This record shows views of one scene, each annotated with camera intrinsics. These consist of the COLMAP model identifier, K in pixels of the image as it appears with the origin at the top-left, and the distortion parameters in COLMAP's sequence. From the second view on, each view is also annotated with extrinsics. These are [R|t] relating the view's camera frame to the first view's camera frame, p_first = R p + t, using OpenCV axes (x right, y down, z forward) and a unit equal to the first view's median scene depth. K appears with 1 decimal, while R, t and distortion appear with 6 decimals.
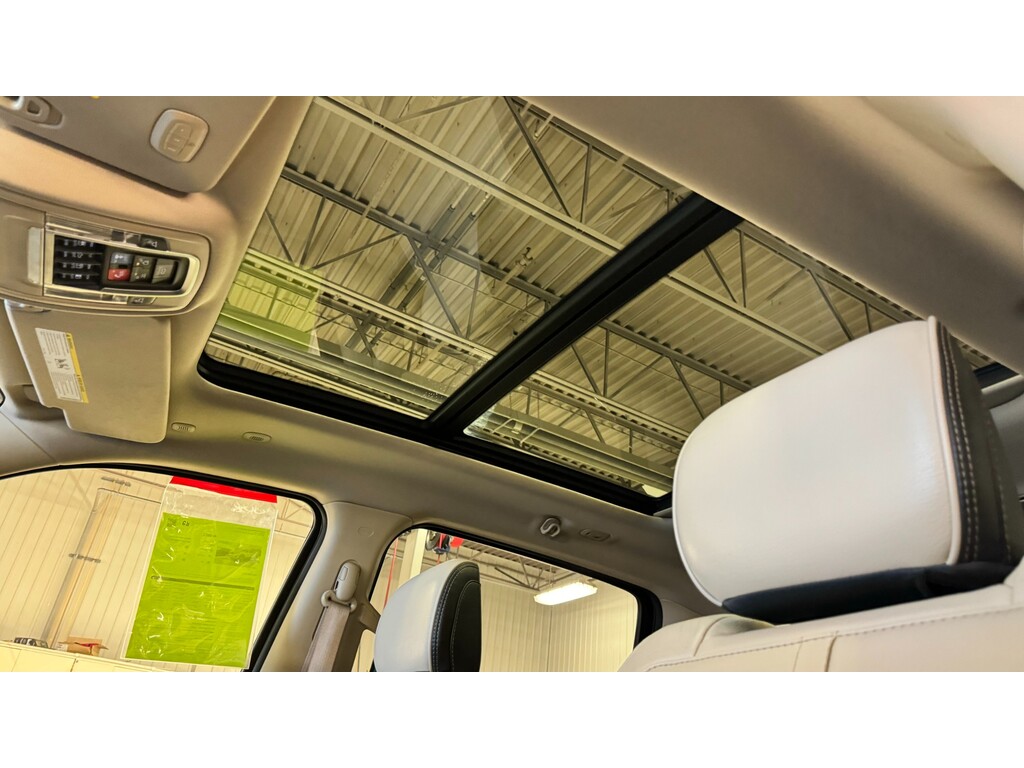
lens RADIAL K [[727.0, 0, 512.0], [0, 727.0, 384.0], [0, 0, 1]] dist [-0.005108, -0.003307]
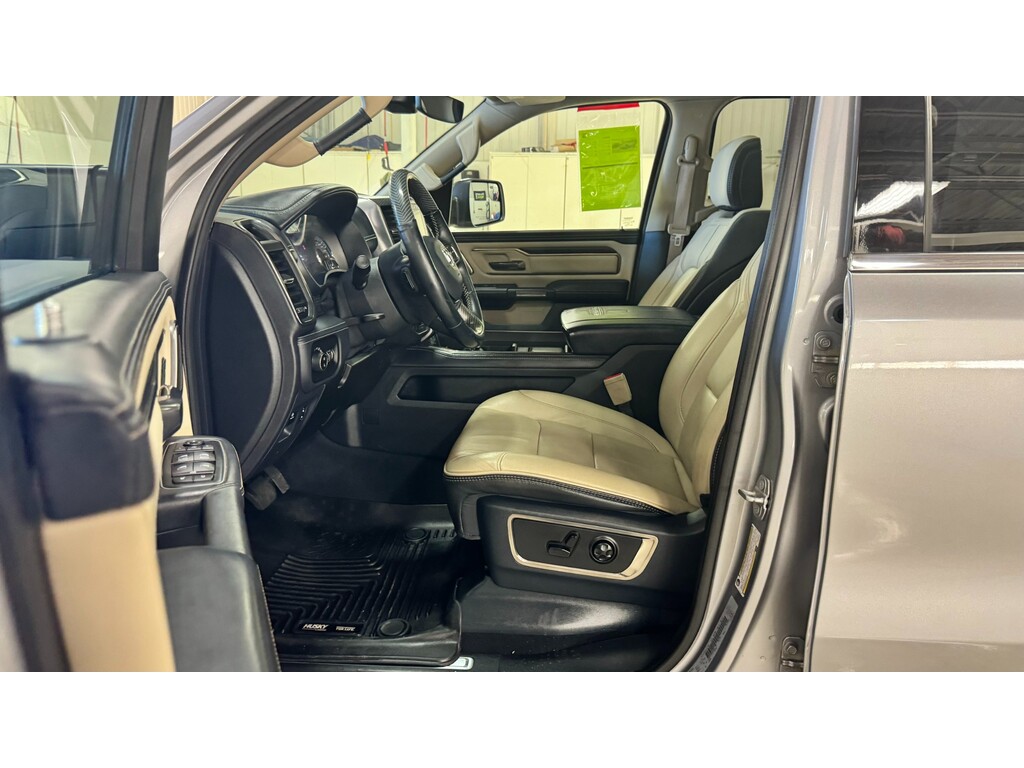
lens RADIAL K [[727.0, 0, 512.0], [0, 727.0, 384.0], [0, 0, 1]] dist [-0.005108, -0.003307]
pose [[0.820811, 0.036884, -0.570007, 0.393267], [0.351381, 0.754149, 0.554789, -0.374628], [0.450333, -0.655667, 0.606053, -0.513029]]
